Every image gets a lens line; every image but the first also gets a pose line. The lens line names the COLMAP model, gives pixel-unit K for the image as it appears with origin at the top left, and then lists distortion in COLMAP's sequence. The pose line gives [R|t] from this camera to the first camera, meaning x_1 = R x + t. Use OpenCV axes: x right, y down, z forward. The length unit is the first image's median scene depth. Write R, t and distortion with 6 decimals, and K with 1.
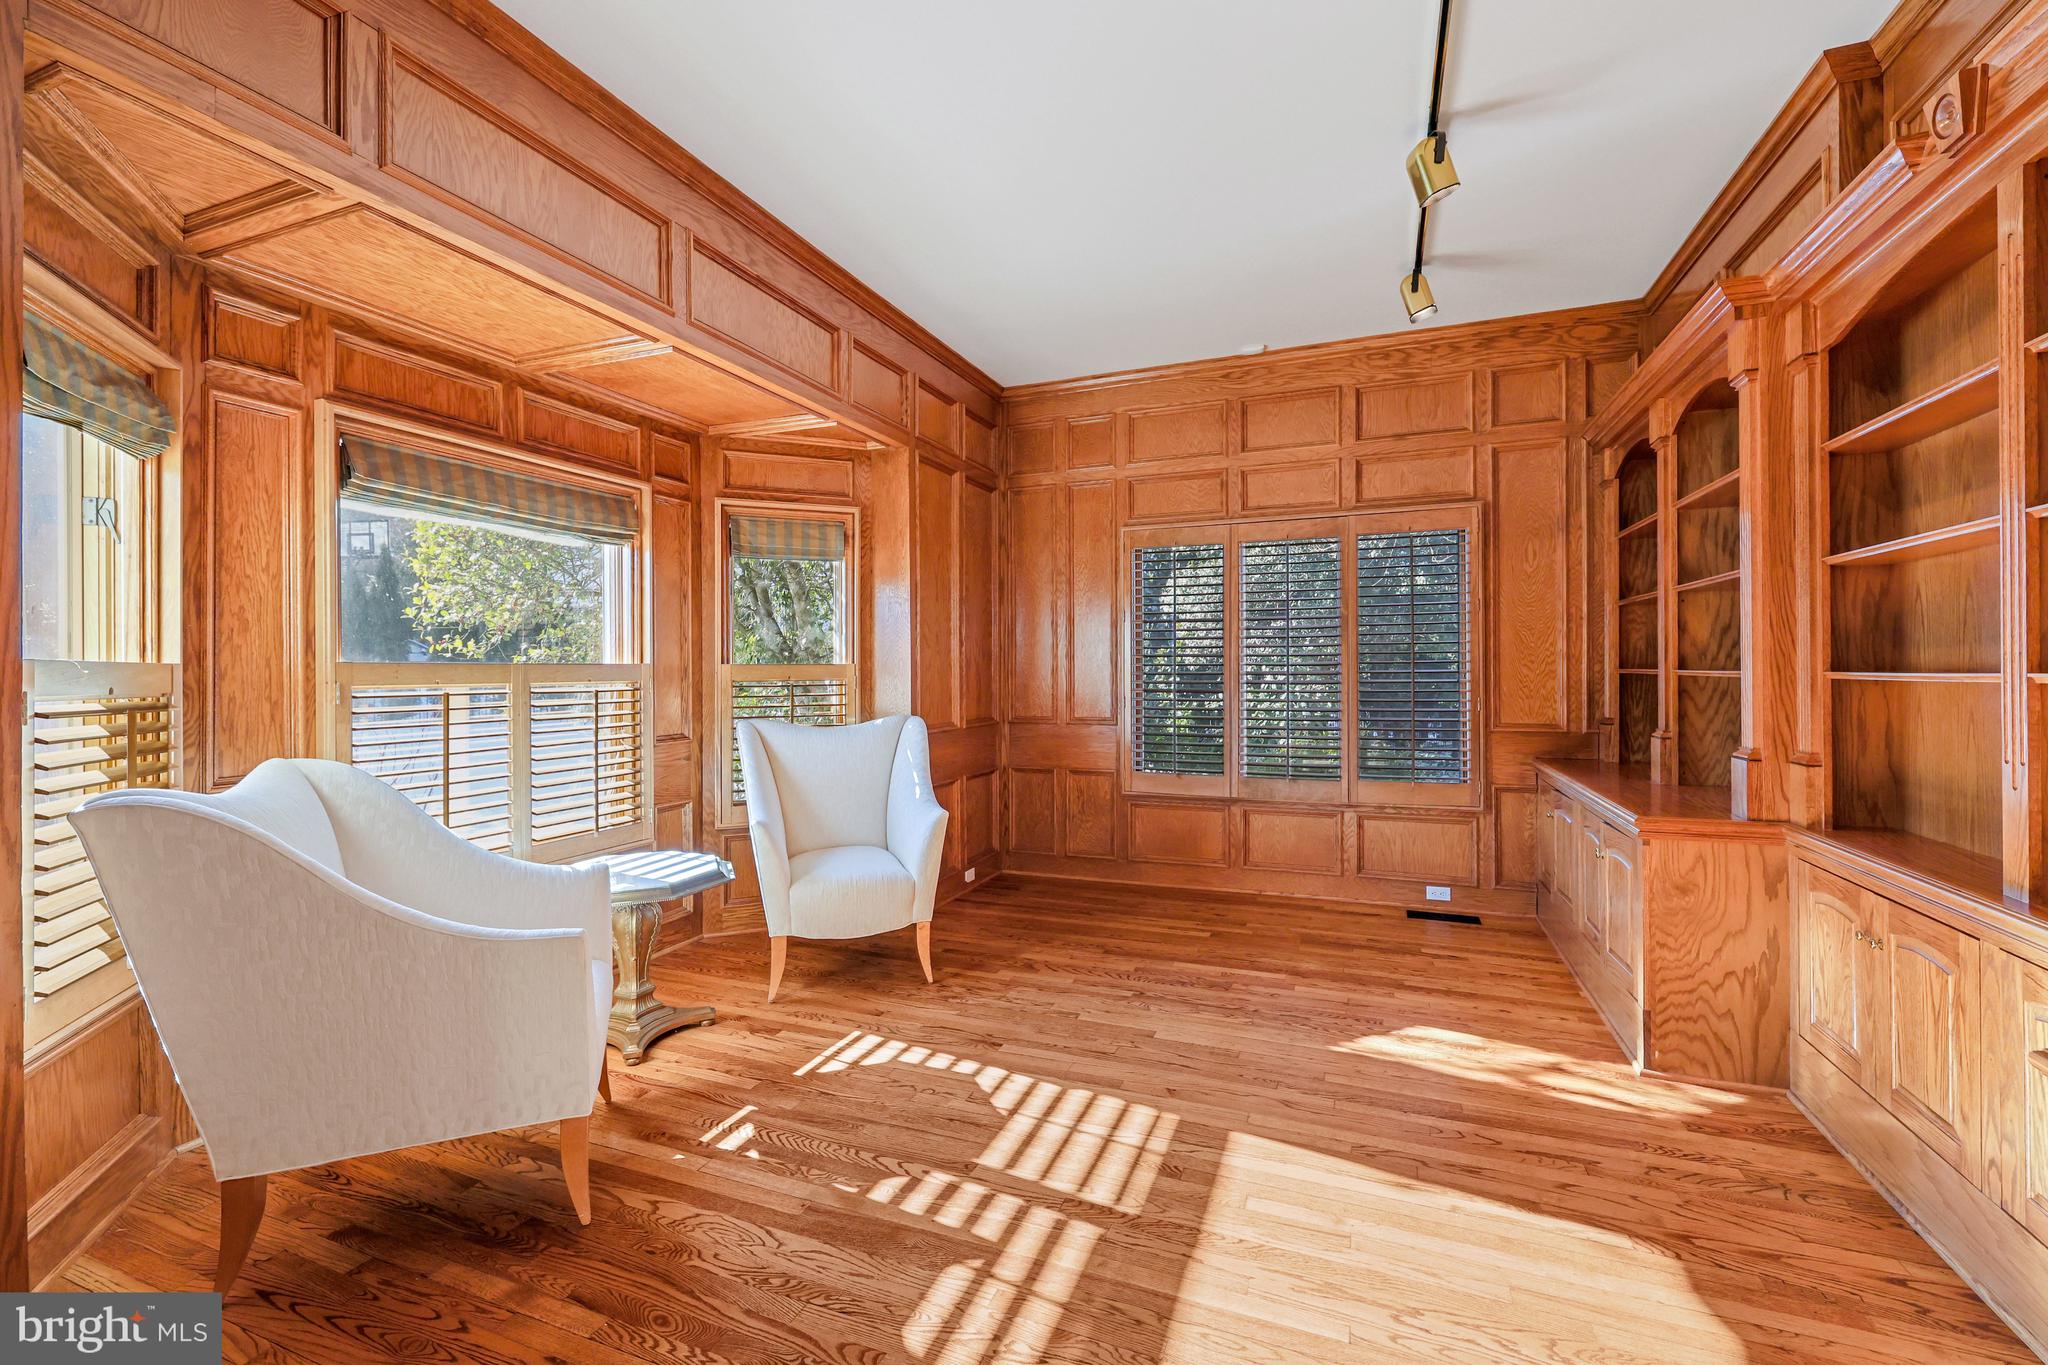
lens RADIAL K [[866.9, 0, 1022.8], [0, 866.9, 667.5], [0, 0, 1]] dist [0.001245, 0.000034]
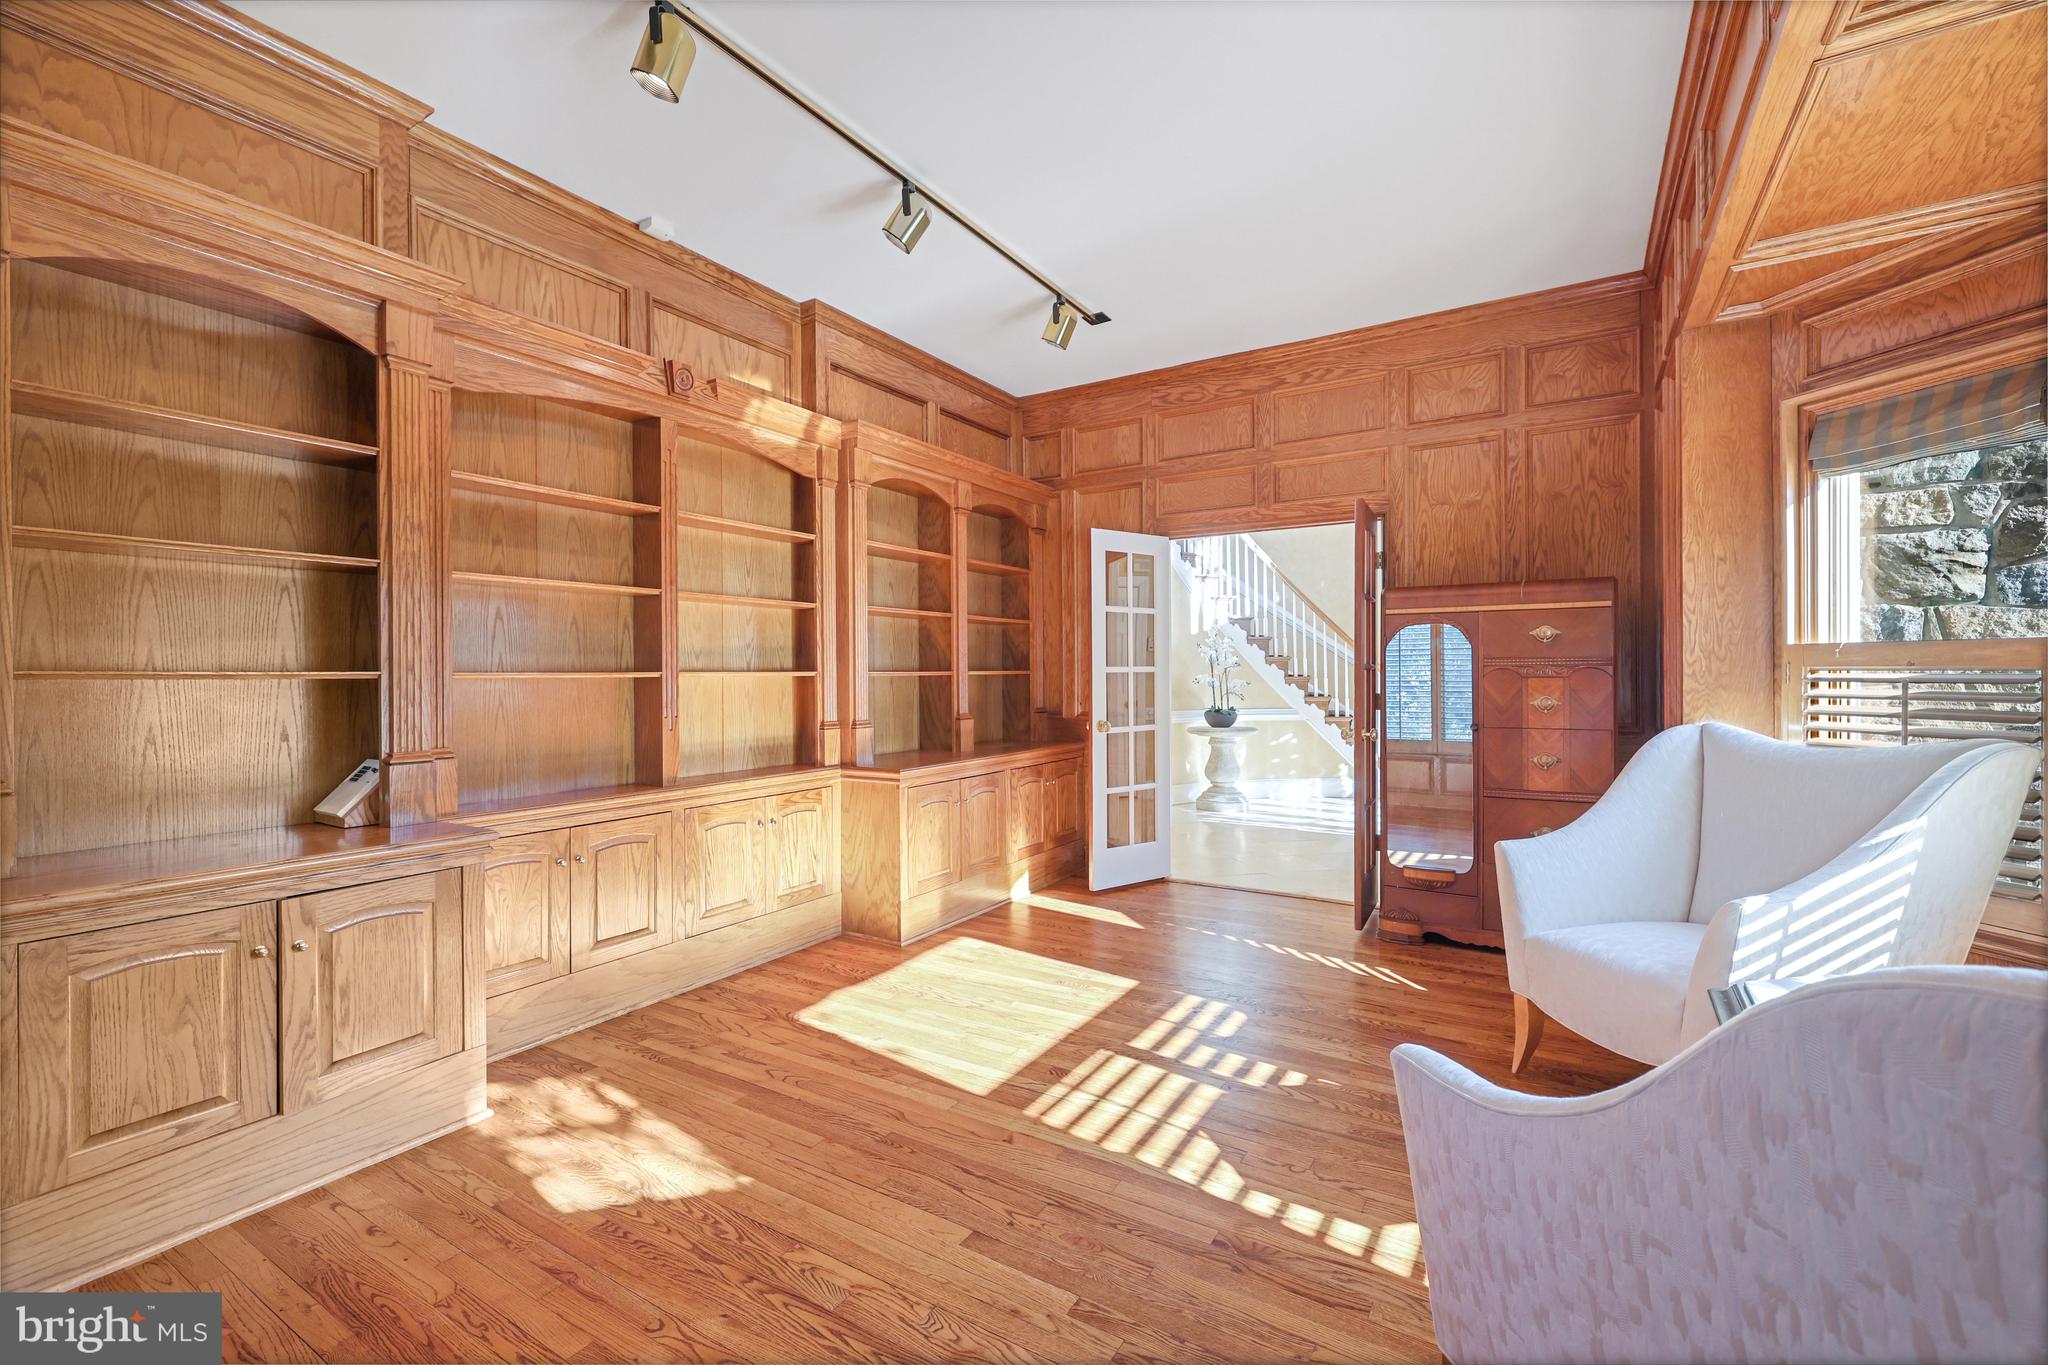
lens RADIAL K [[866.9, 0, 1029.0], [0, 866.9, 682.4], [0, 0, 1]] dist [0.001245, 0.000034]
pose [[-0.984564, 0.013355, 0.174517, -0.007779], [0.014811, 0.999865, 0.007046, 0.021285], [-0.174399, 0.009522, -0.984629, 2.083967]]
